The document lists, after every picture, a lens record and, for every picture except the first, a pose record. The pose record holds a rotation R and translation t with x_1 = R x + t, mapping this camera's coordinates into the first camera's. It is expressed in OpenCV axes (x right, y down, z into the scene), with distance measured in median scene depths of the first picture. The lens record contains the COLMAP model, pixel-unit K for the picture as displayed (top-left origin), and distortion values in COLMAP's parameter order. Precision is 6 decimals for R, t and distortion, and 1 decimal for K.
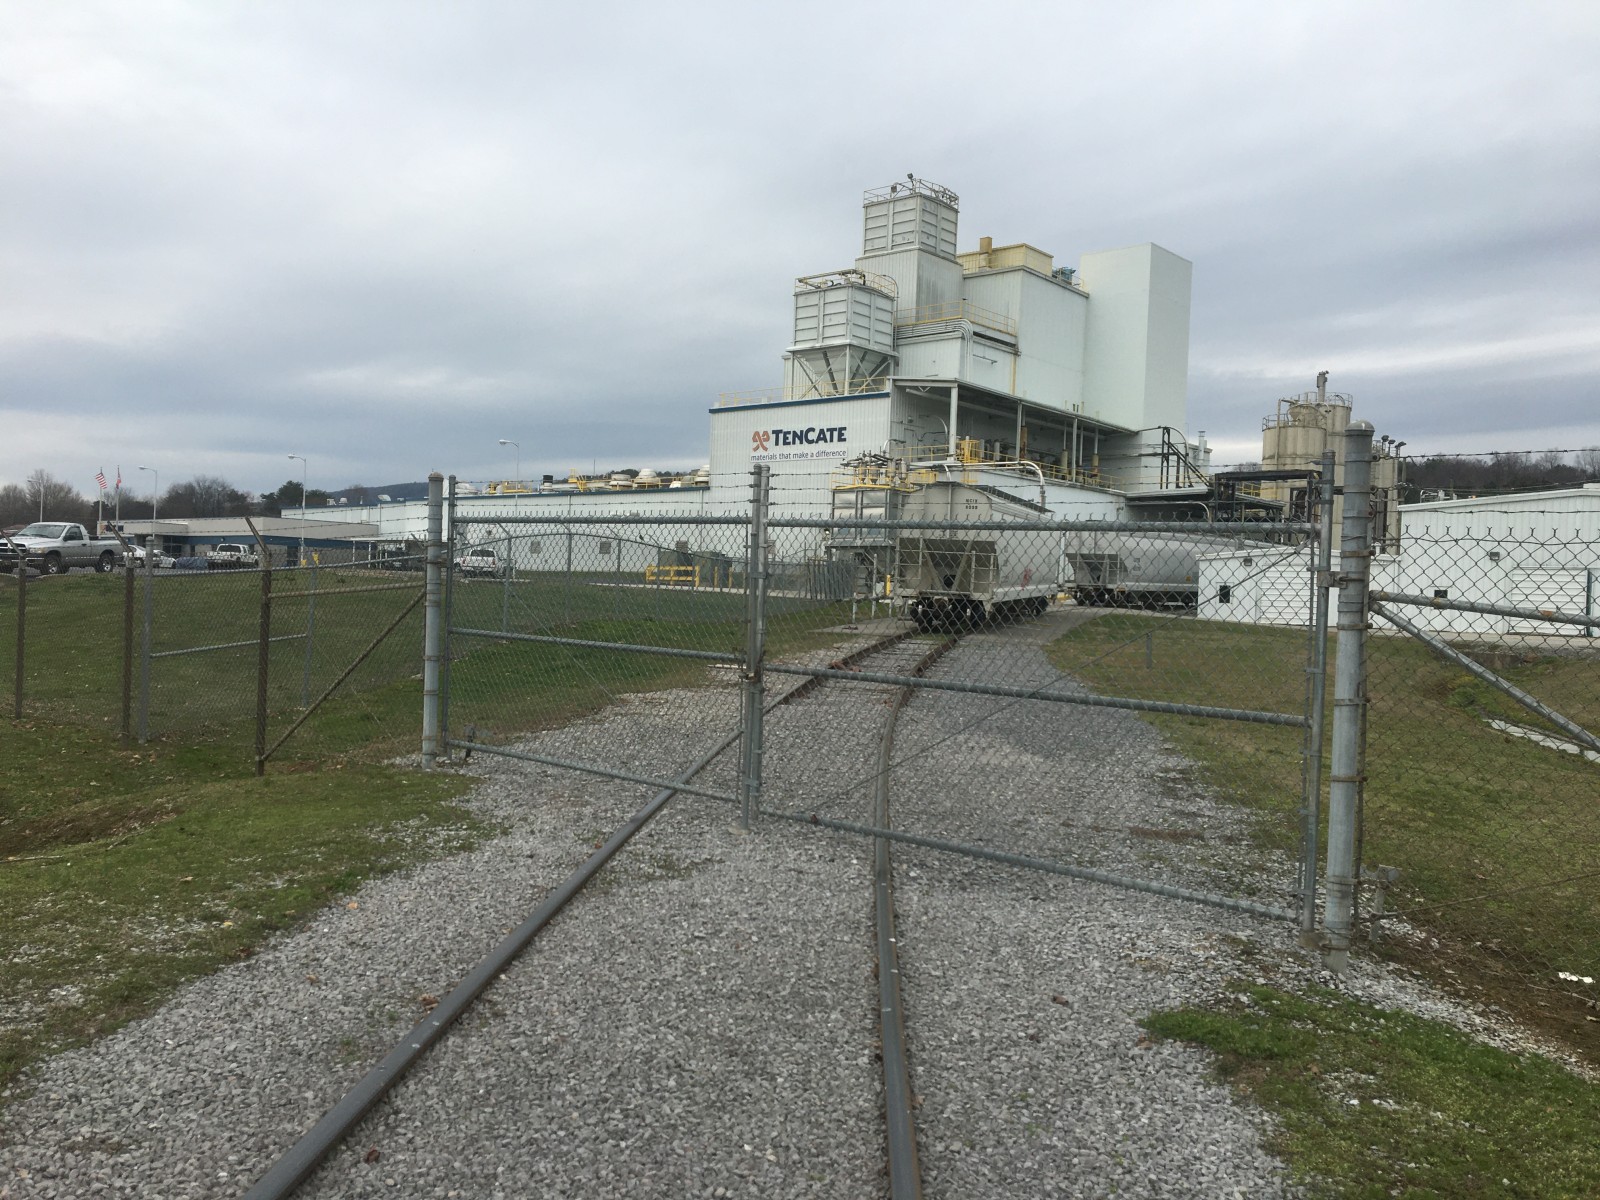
lens RADIAL K [[1362.1, 0, 784.0], [0, 1362.1, 604.5], [0, 0, 1]] dist [0.109872, -0.171188]
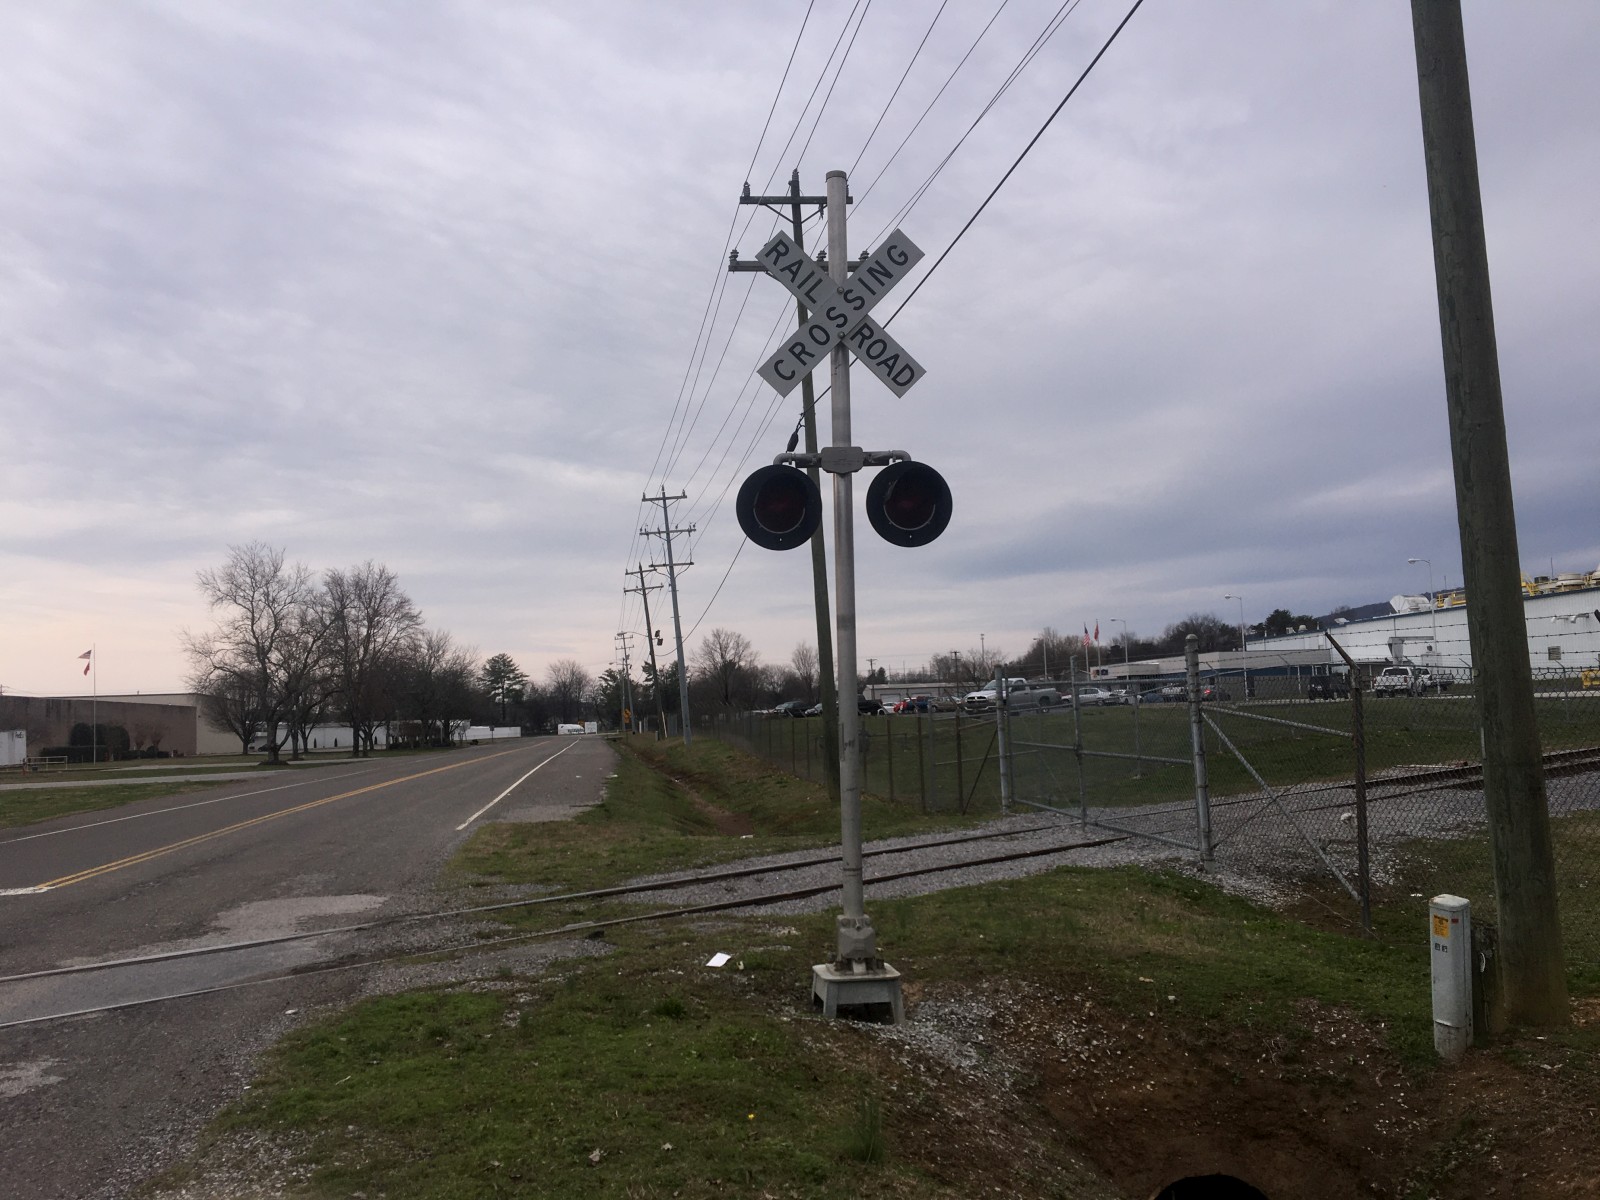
lens RADIAL K [[1362.1, 0, 784.0], [0, 1362.1, 604.5], [0, 0, 1]] dist [0.109872, -0.171188]
pose [[0.759527, -0.111915, -0.640775, 0.048663], [0.053052, 0.992464, -0.110455, 0.001300], [0.648308, 0.049899, 0.759741, -0.044337]]
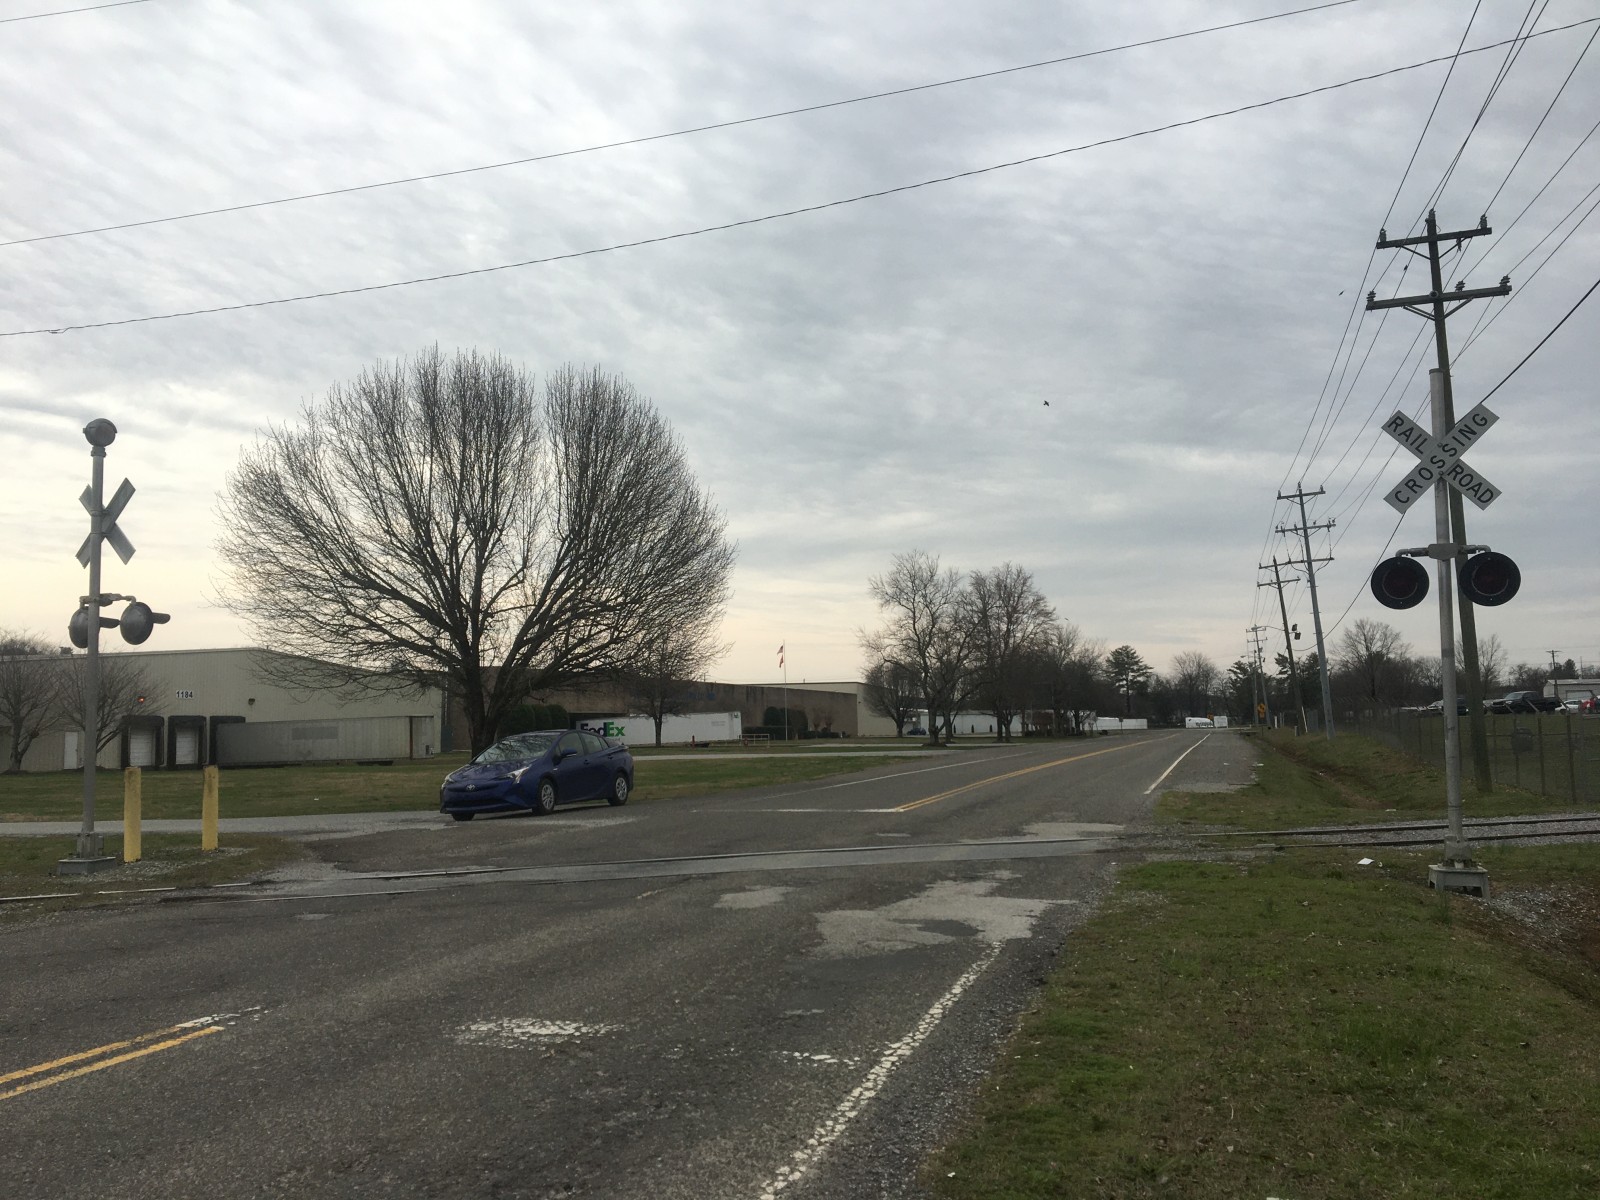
lens RADIAL K [[1353.5, 0, 774.9], [0, 1353.5, 604.7], [0, 0, 1]] dist [0.068140, -0.113827]
pose [[0.399011, -0.118796, -0.909218, 0.132936], [0.019300, 0.992440, -0.121200, 0.005670], [0.916743, 0.030813, 0.398287, -0.133550]]
